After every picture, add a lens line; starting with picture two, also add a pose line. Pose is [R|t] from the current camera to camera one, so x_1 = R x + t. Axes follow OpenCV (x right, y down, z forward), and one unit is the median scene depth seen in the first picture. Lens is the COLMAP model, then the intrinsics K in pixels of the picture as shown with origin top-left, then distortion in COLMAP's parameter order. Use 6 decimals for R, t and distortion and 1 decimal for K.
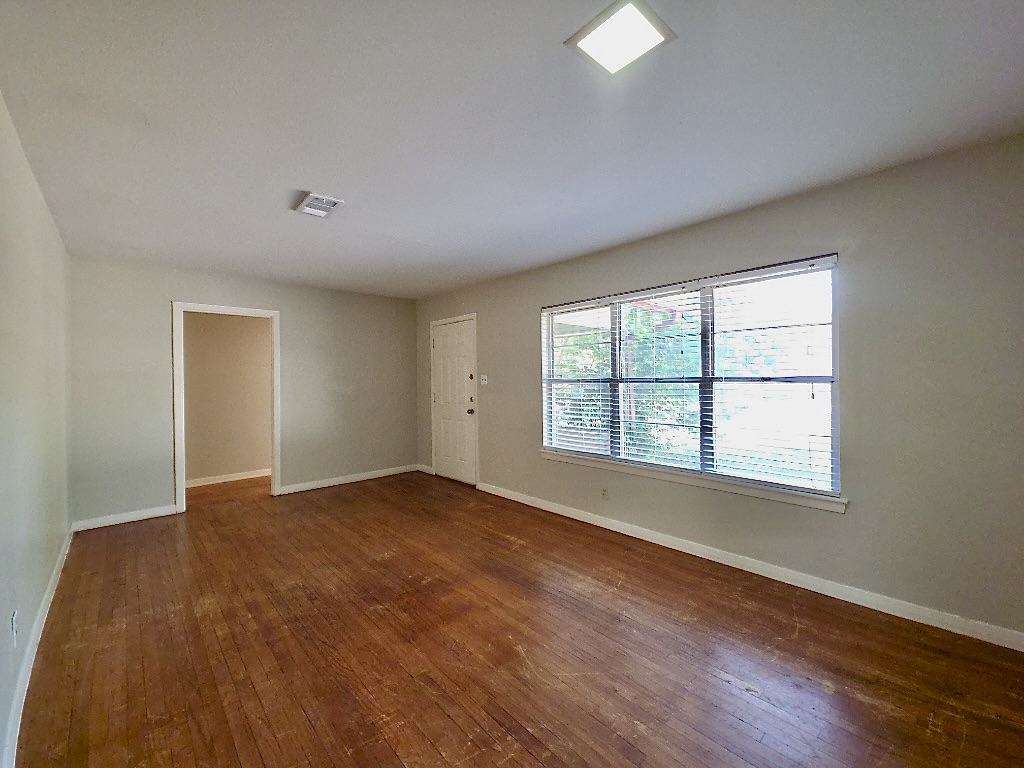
lens RADIAL K [[422.7, 0, 519.0], [0, 422.7, 378.1], [0, 0, 1]] dist [0.002837, -0.000332]
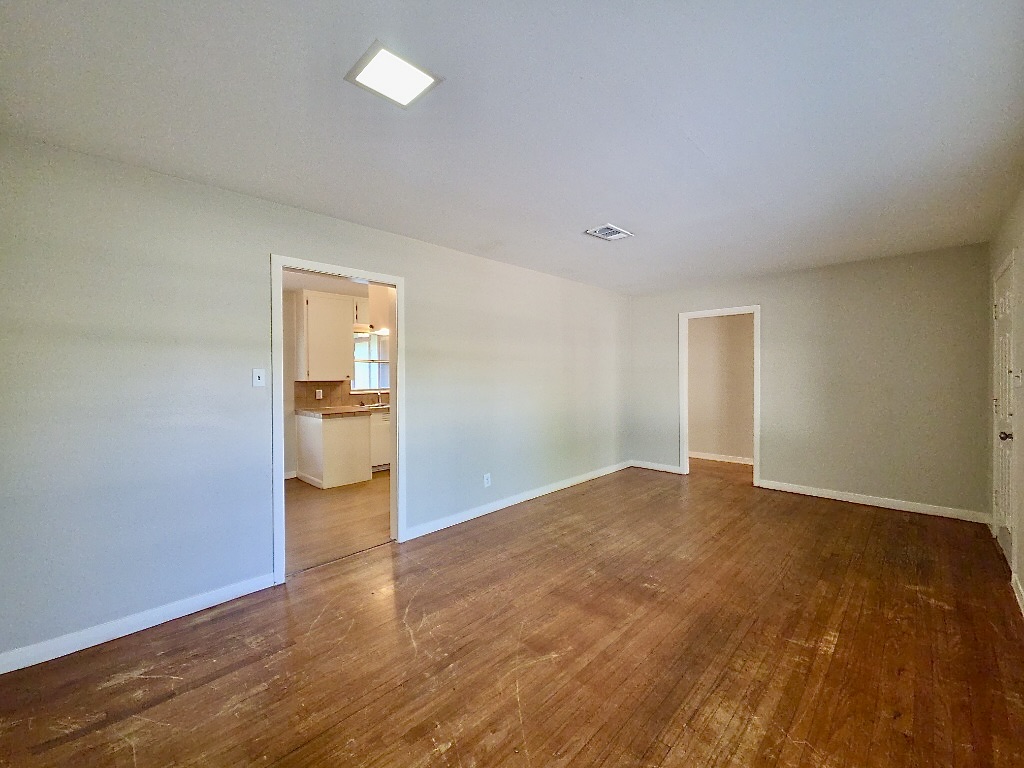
lens RADIAL K [[422.7, 0, 519.0], [0, 422.7, 378.1], [0, 0, 1]] dist [0.002837, -0.000332]
pose [[0.054473, 0.026129, -0.998173, 0.670500], [0.001531, 0.999654, 0.026251, -0.018916], [0.998514, -0.002958, 0.054414, 0.611141]]
